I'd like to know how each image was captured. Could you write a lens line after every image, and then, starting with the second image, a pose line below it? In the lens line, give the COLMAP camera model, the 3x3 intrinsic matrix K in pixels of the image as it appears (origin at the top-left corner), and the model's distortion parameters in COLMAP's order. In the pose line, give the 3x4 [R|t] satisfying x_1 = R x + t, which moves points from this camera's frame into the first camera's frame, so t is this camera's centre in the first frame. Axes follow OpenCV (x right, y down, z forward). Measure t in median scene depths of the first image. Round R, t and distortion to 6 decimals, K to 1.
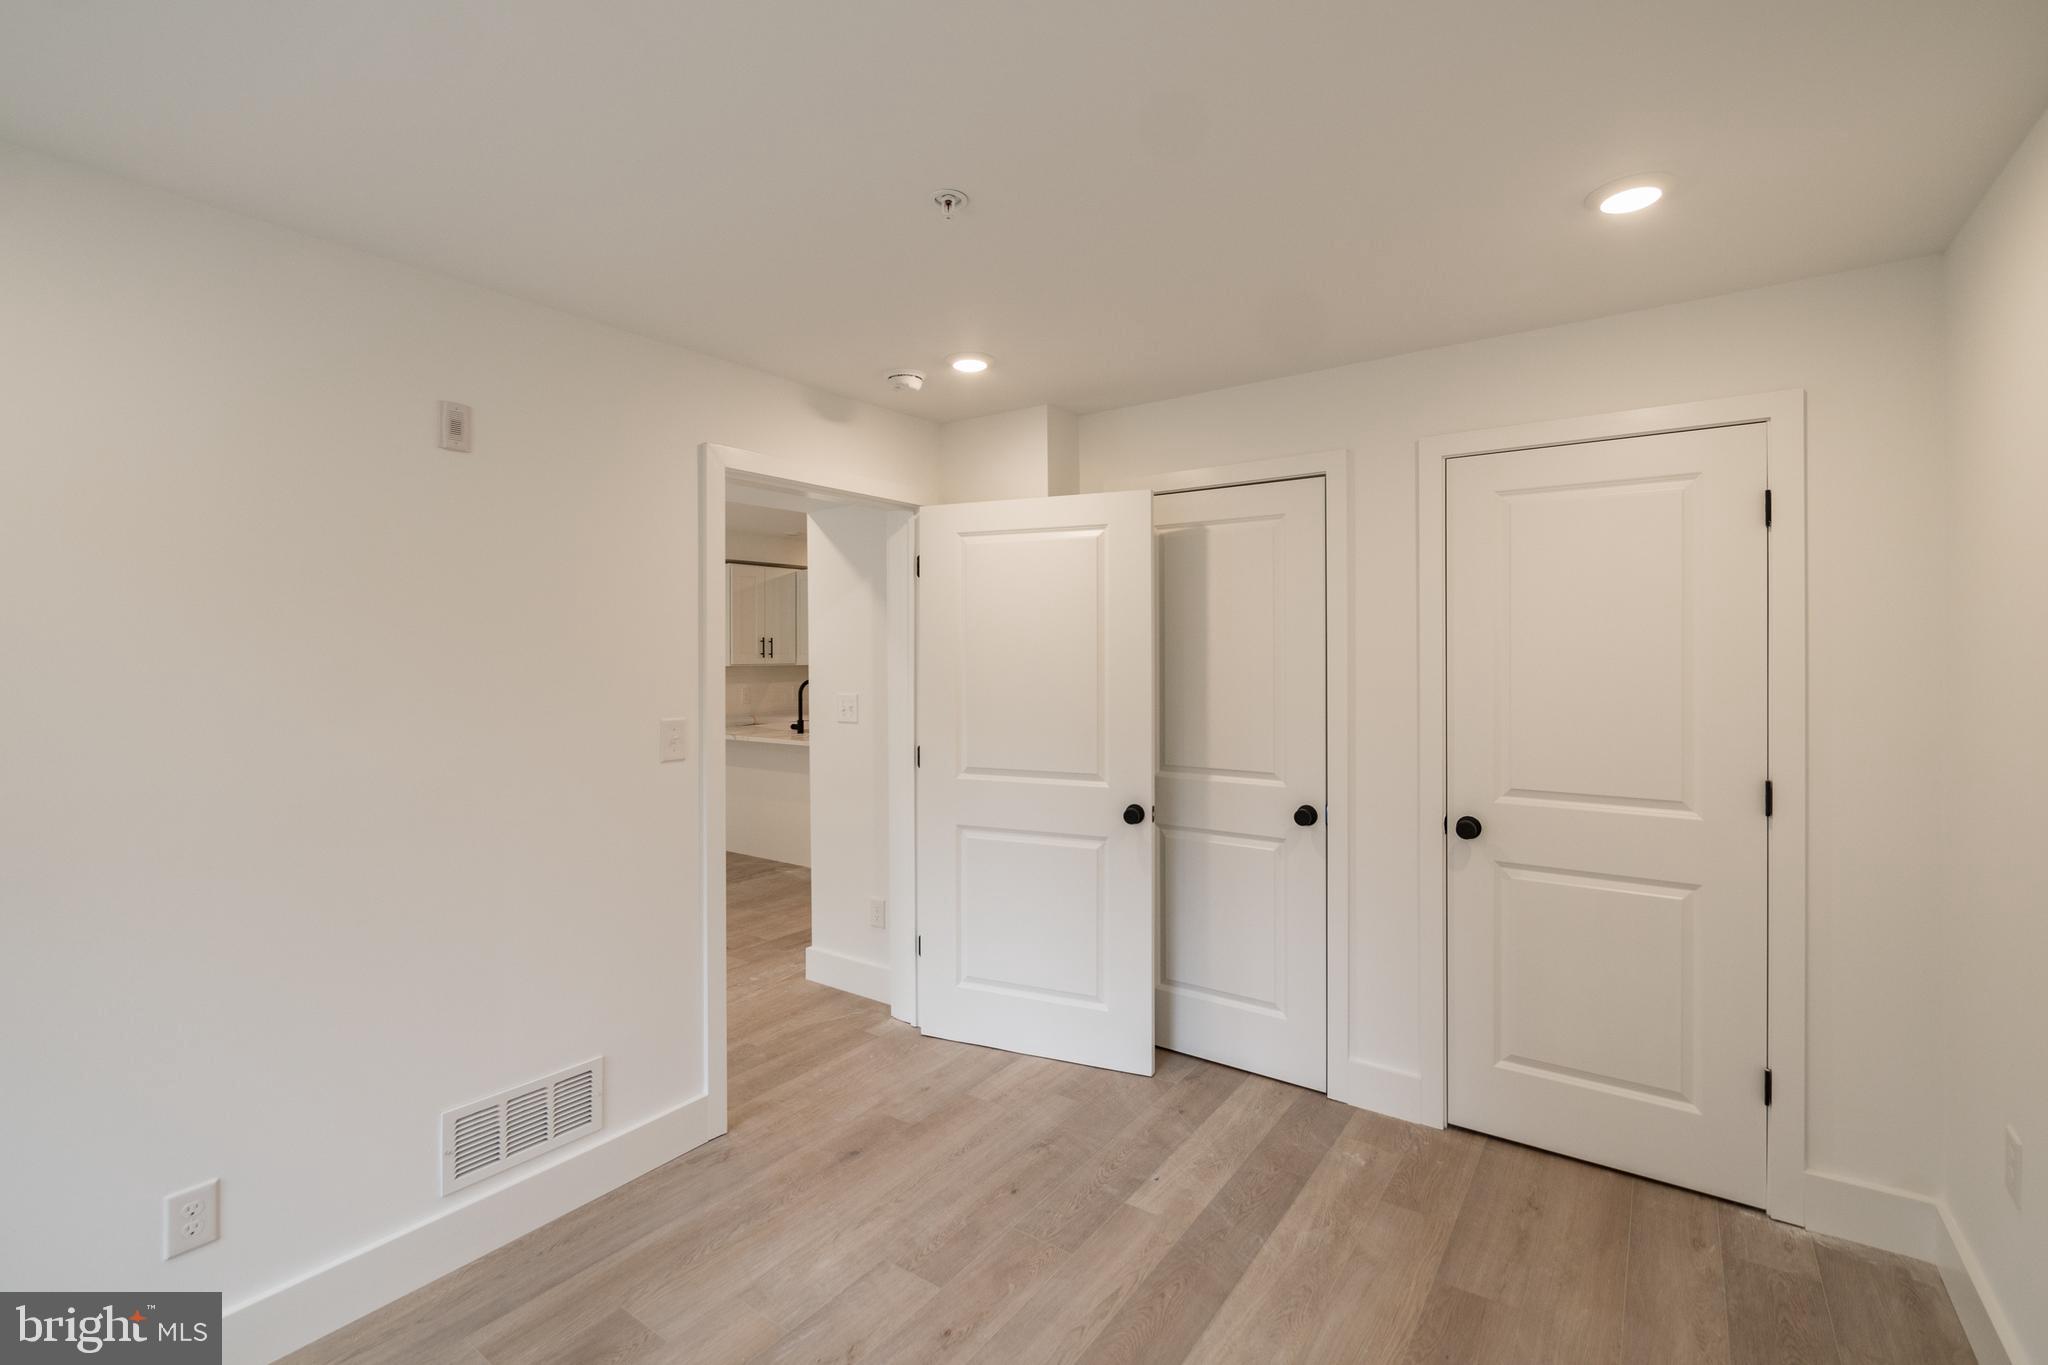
lens RADIAL K [[919.7, 0, 1026.4], [0, 919.7, 649.4], [0, 0, 1]] dist [0.002022, -0.000146]
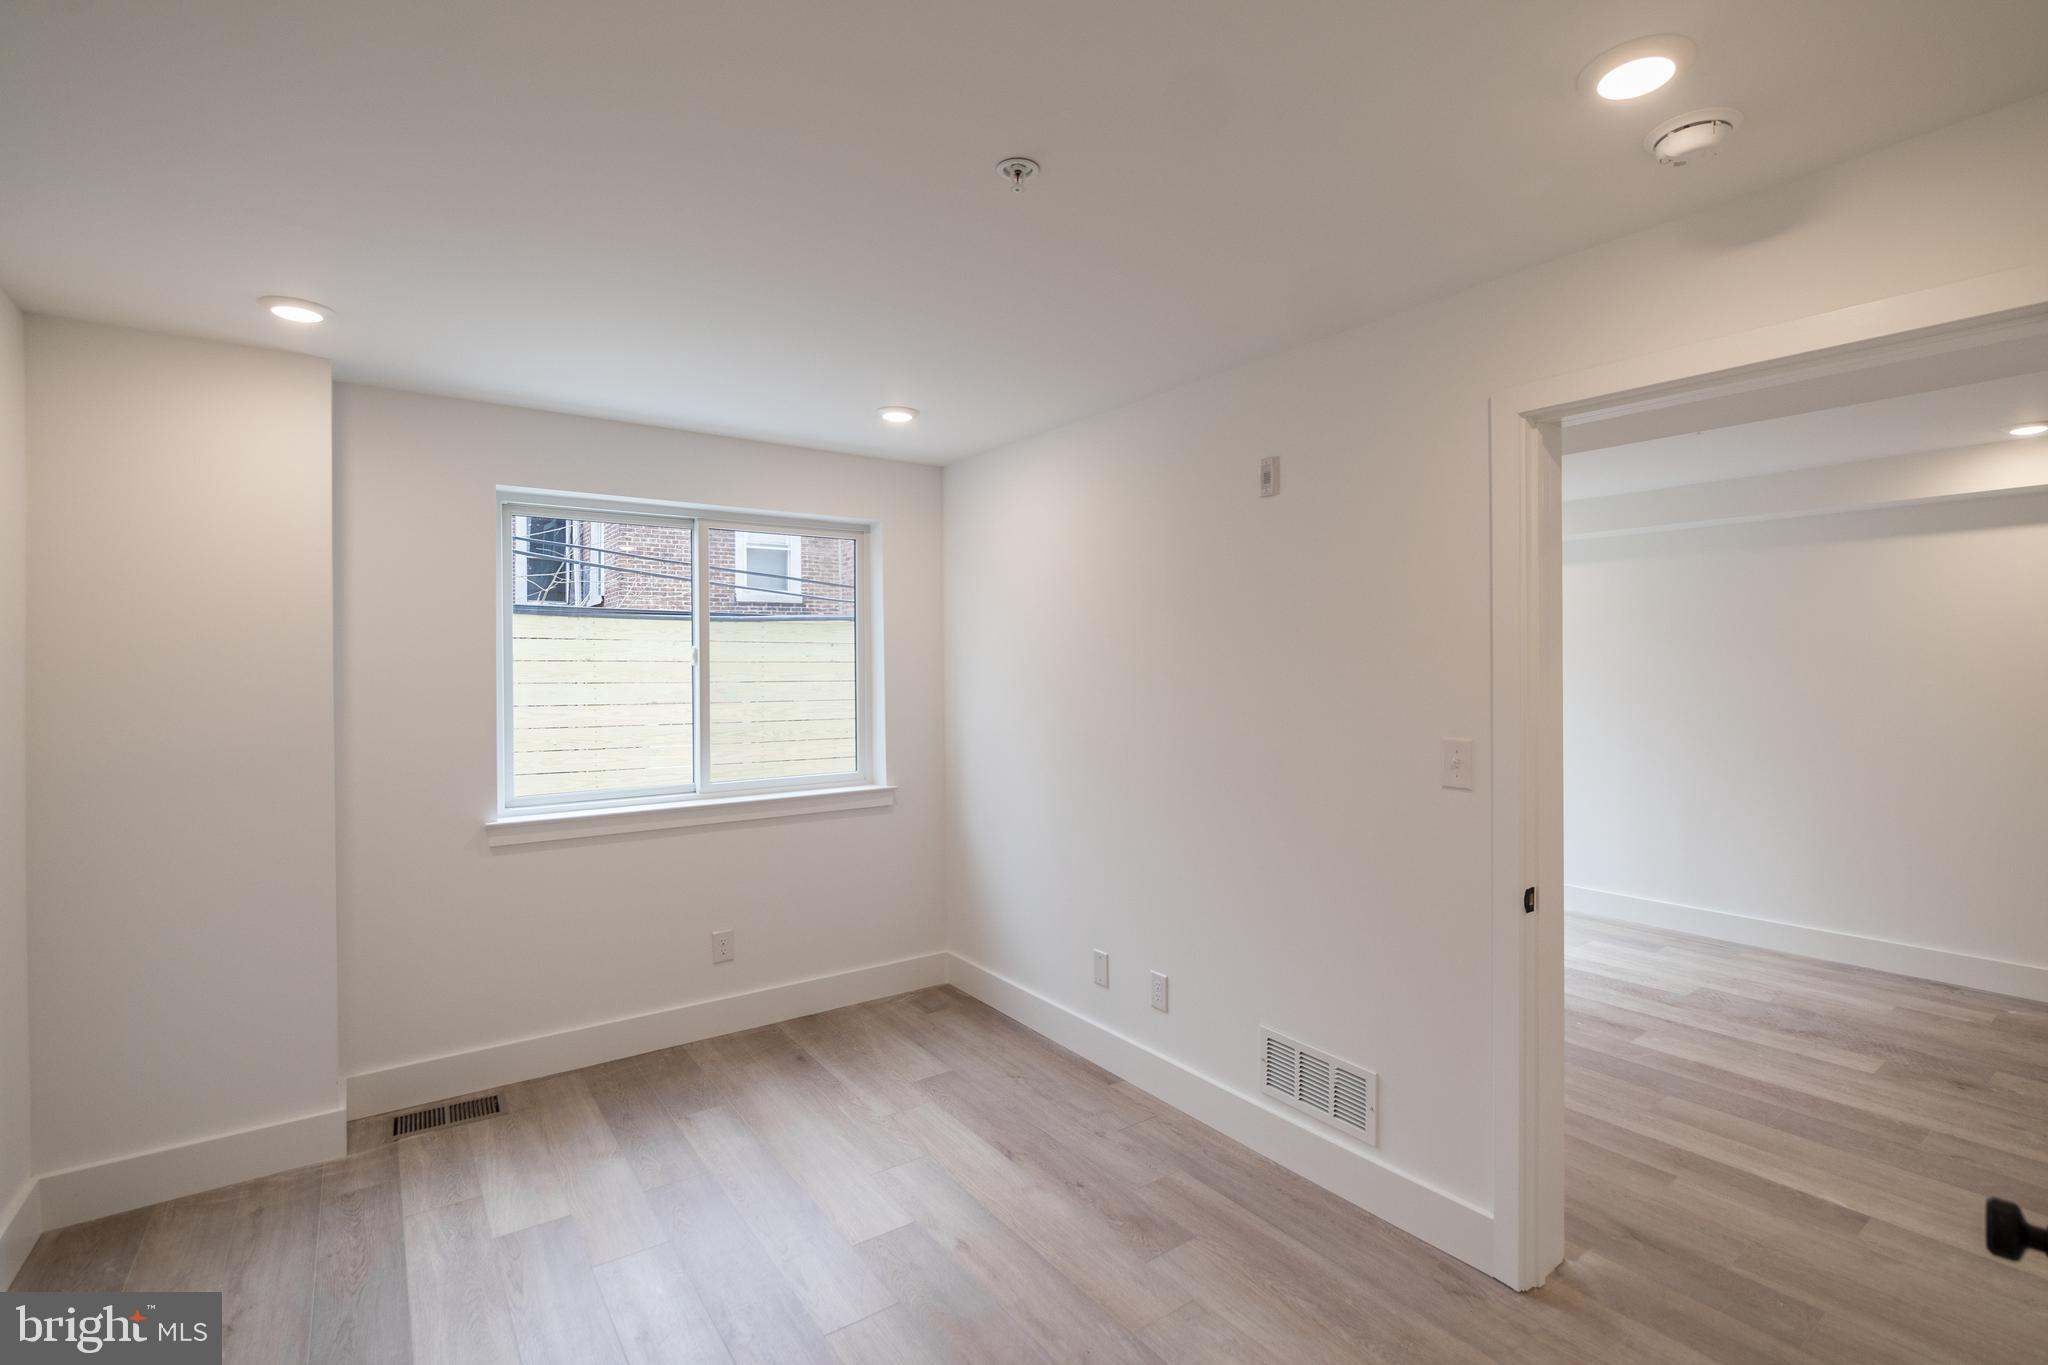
lens RADIAL K [[939.1, 0, 1053.9], [0, 939.1, 665.0], [0, 0, 1]] dist [-0.002038, -0.000509]
pose [[-0.302733, 0.003089, -0.953071, 0.547560], [0.004127, 0.999990, 0.001930, 0.005449], [0.953067, -0.003349, -0.302742, 0.907669]]
